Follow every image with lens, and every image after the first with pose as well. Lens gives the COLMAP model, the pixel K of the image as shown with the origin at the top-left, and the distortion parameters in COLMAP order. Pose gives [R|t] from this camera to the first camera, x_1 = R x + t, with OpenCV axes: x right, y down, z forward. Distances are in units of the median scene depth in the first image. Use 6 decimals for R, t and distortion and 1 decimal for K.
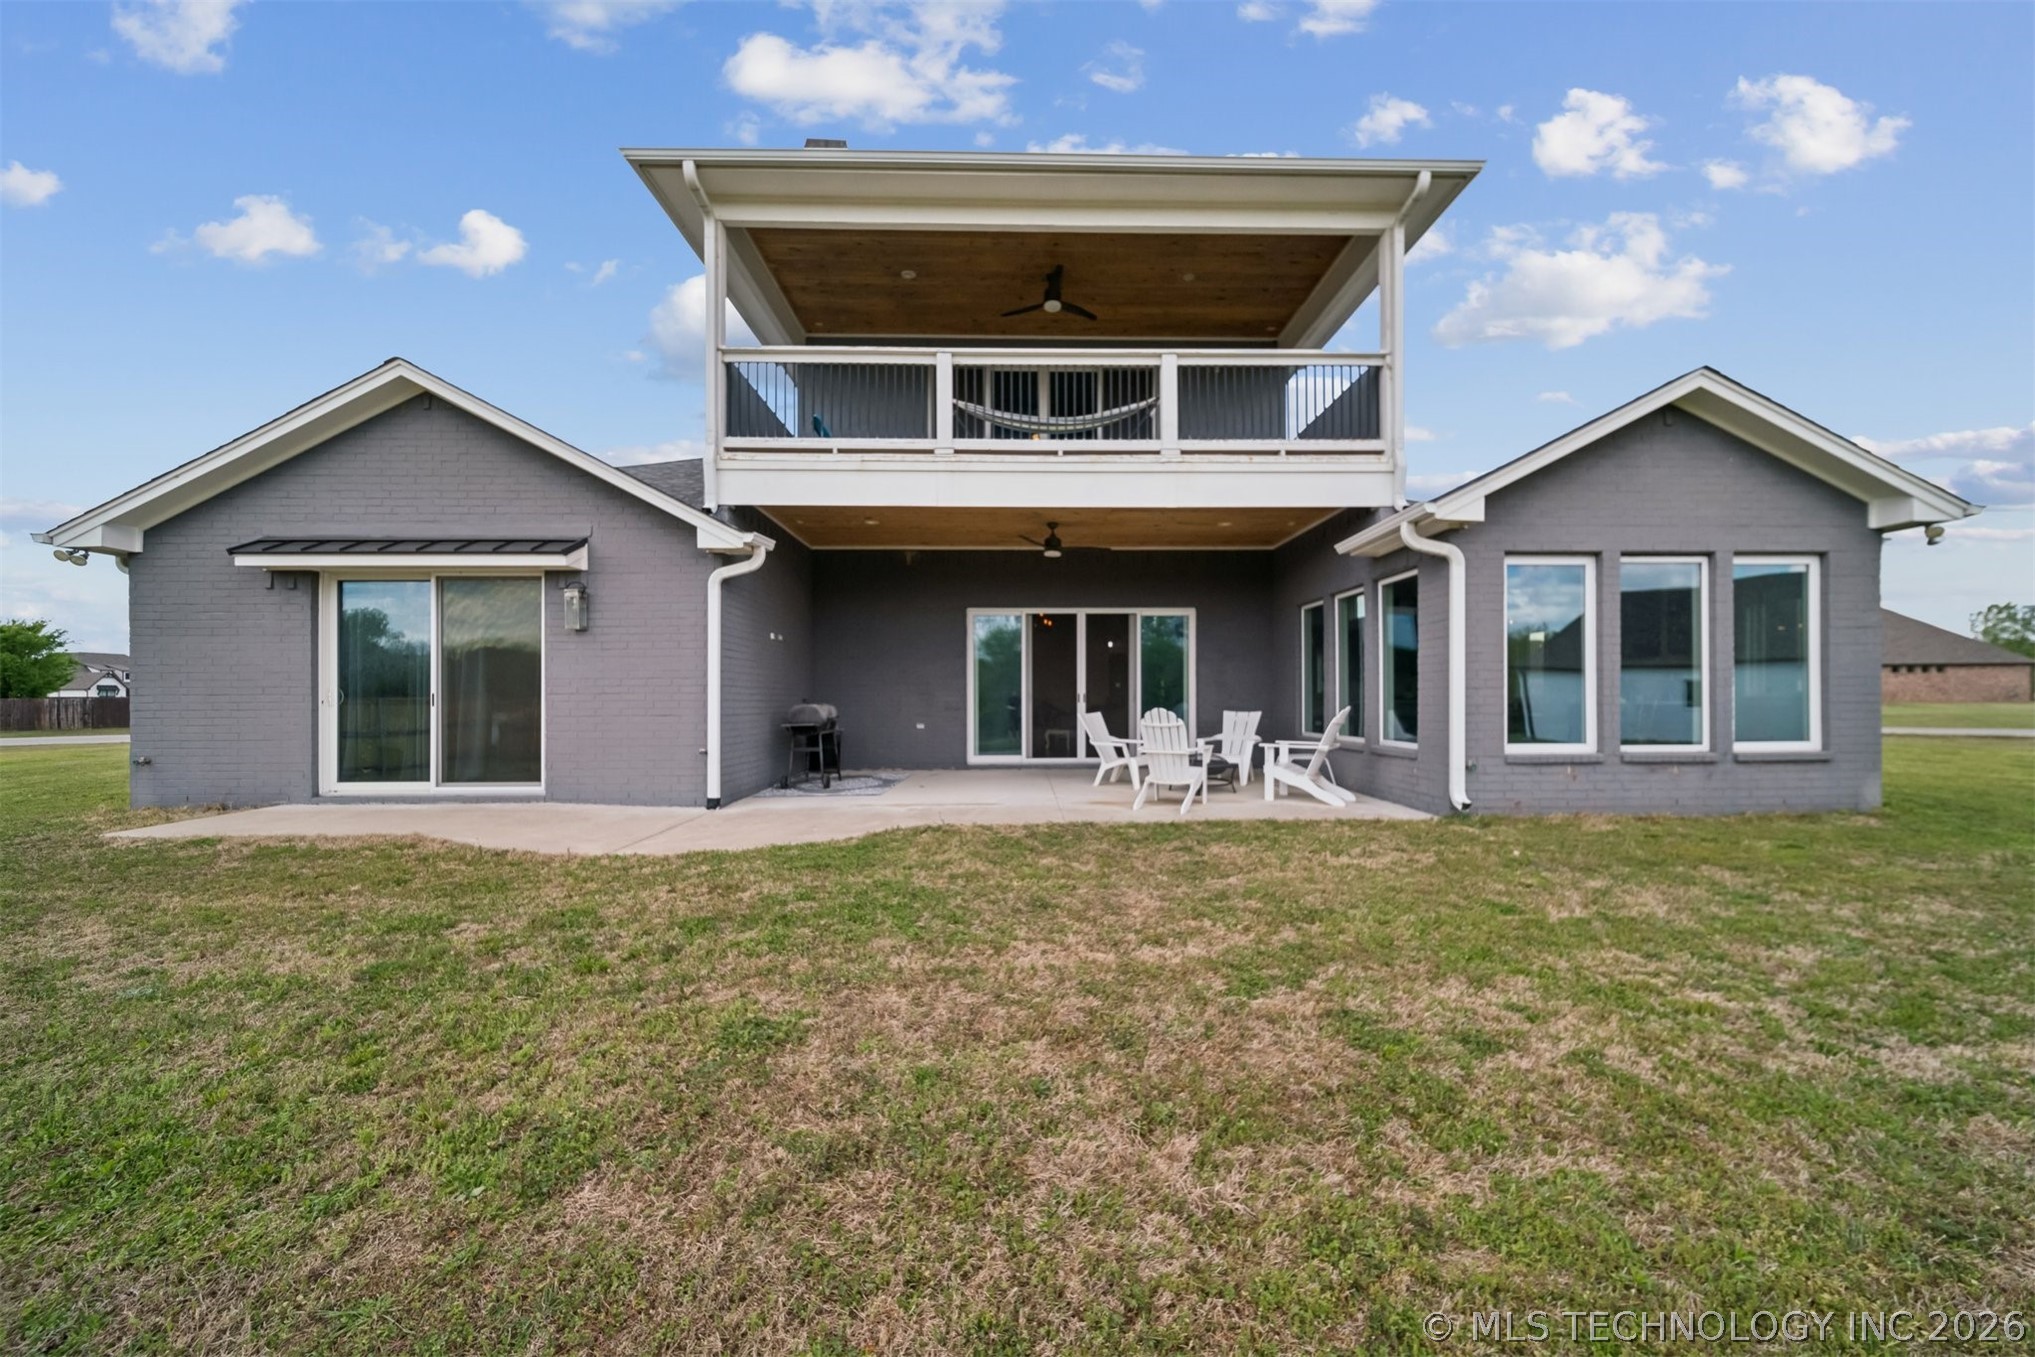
lens RADIAL K [[726.8, 0, 1022.9], [0, 726.8, 697.3], [0, 0, 1]] dist [-0.000919, -0.000110]
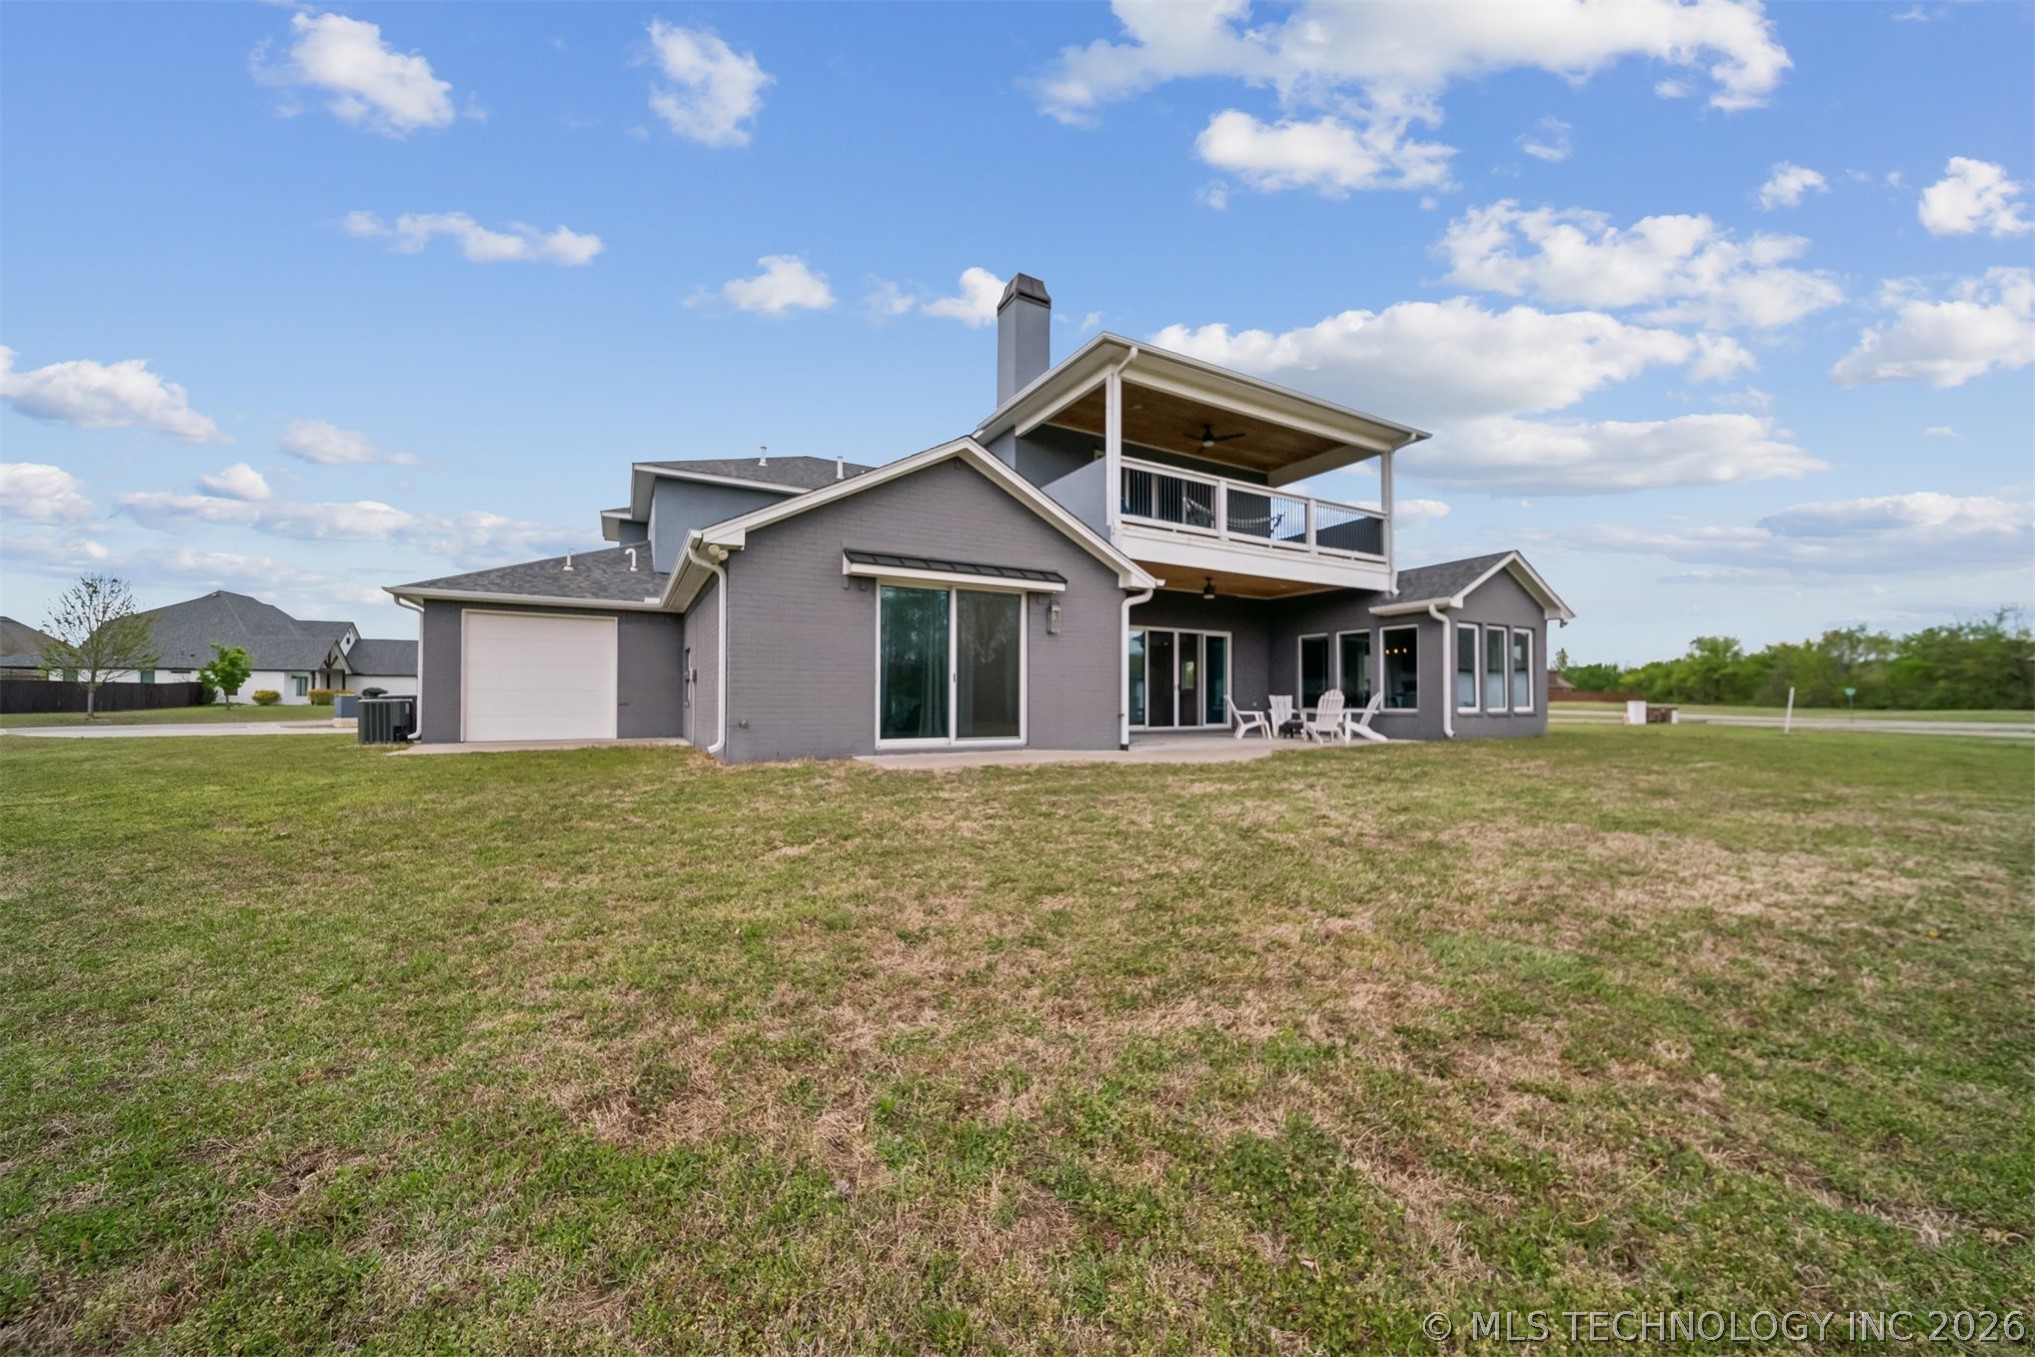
lens RADIAL K [[719.4, 0, 1024.7], [0, 719.4, 677.7], [0, 0, 1]] dist [0.006807, 0.000014]
pose [[0.877460, 0.020053, 0.479230, -1.278755], [-0.005910, 0.999502, -0.031002, 0.041290], [-0.479613, 0.024371, 0.877142, -0.239401]]
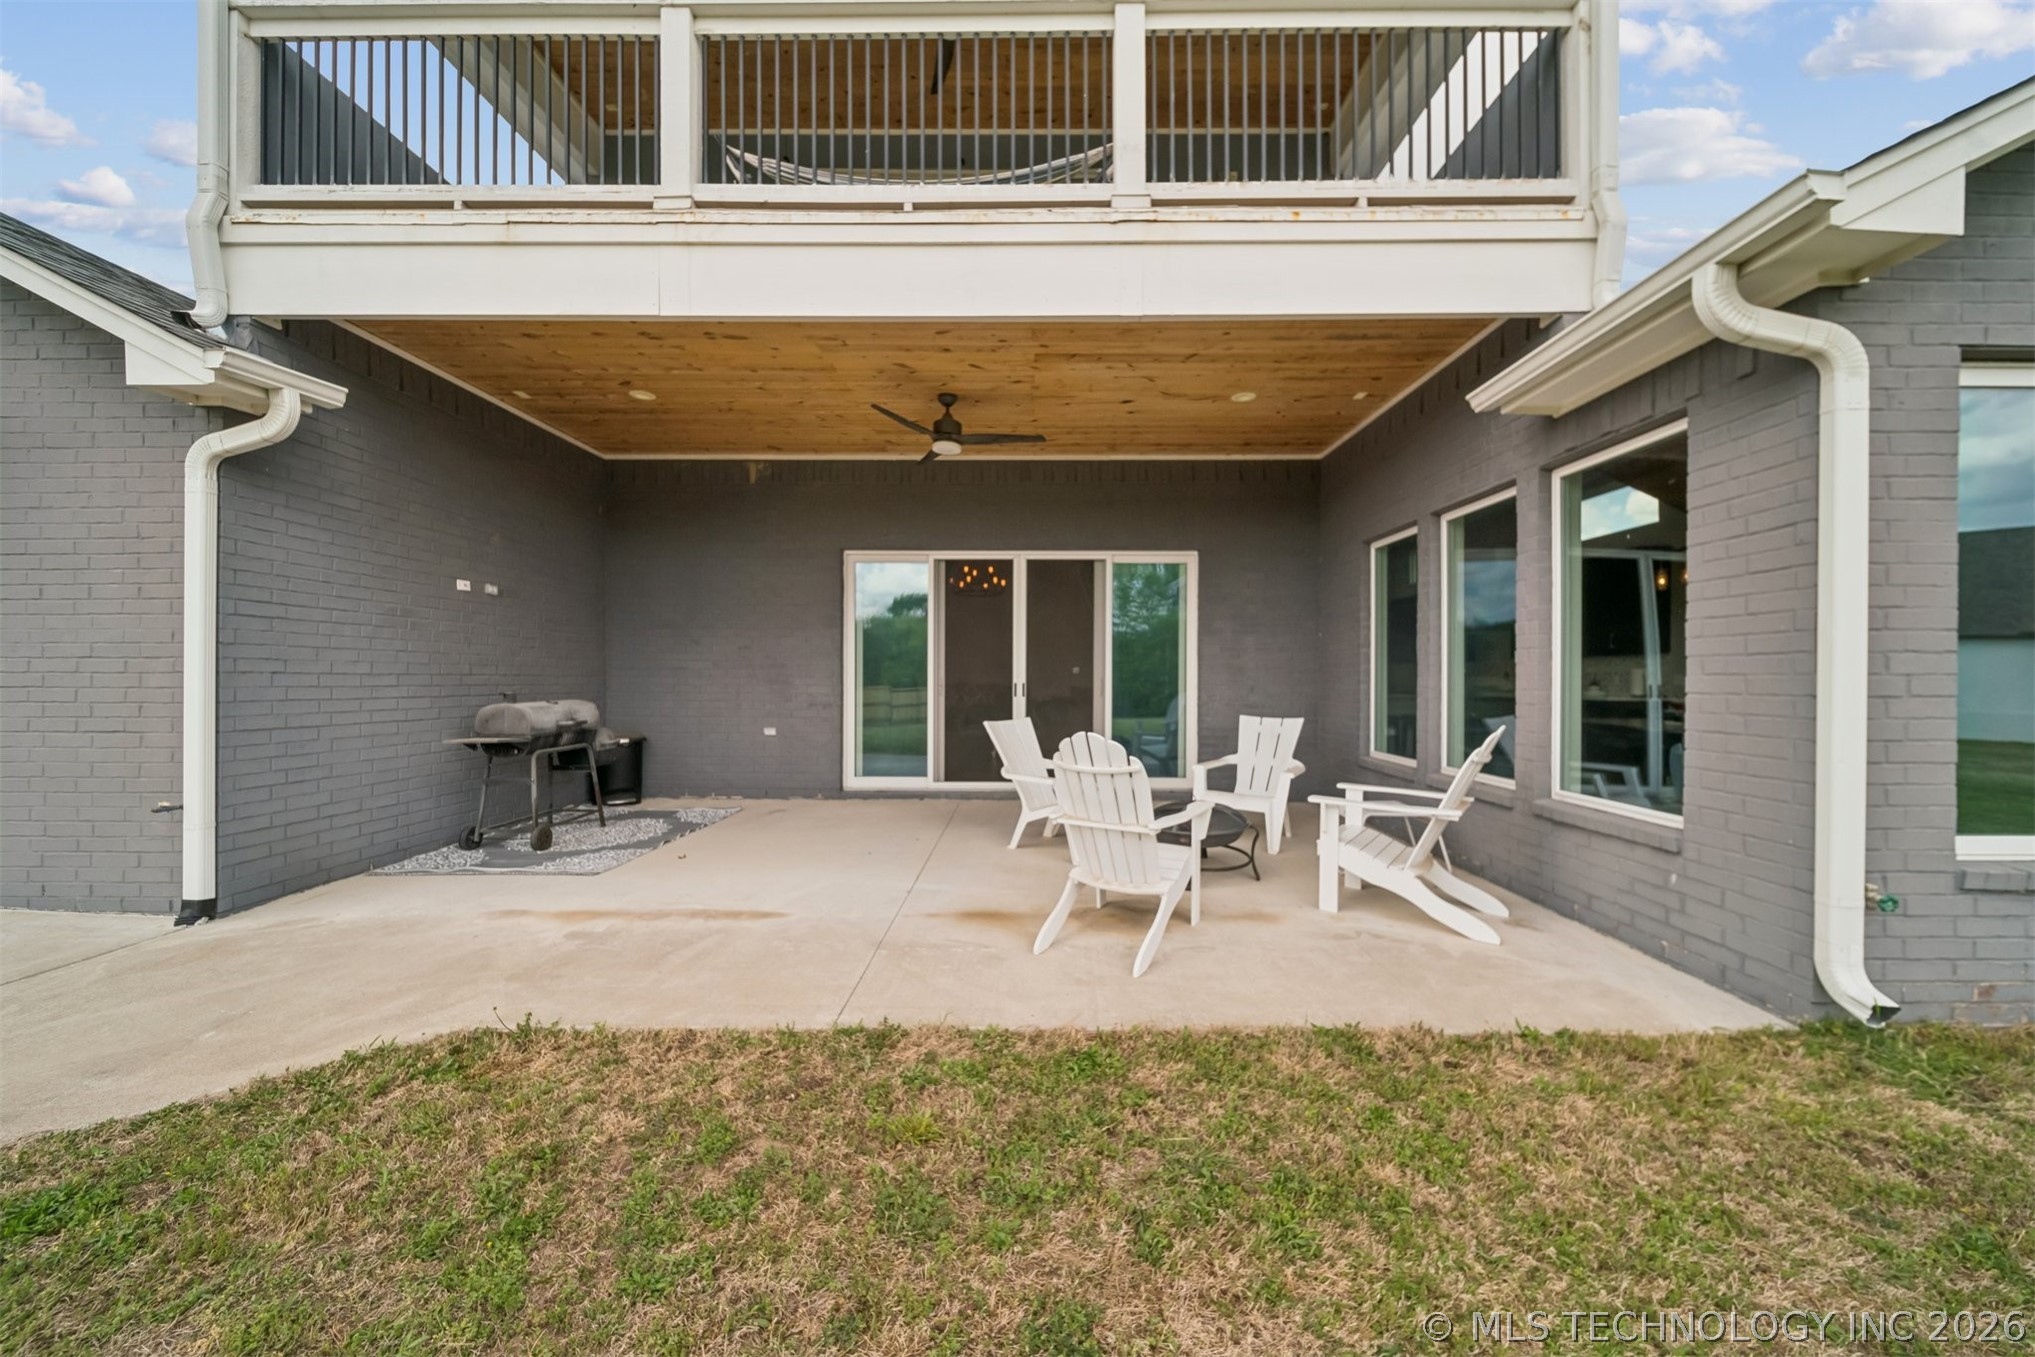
lens RADIAL K [[719.4, 0, 1024.7], [0, 719.4, 677.7], [0, 0, 1]] dist [0.006807, 0.000014]
pose [[0.999502, 0.006337, -0.030908, 0.145682], [-0.006188, 0.999969, 0.004902, -0.017935], [0.030938, -0.004709, 0.999510, 0.498234]]
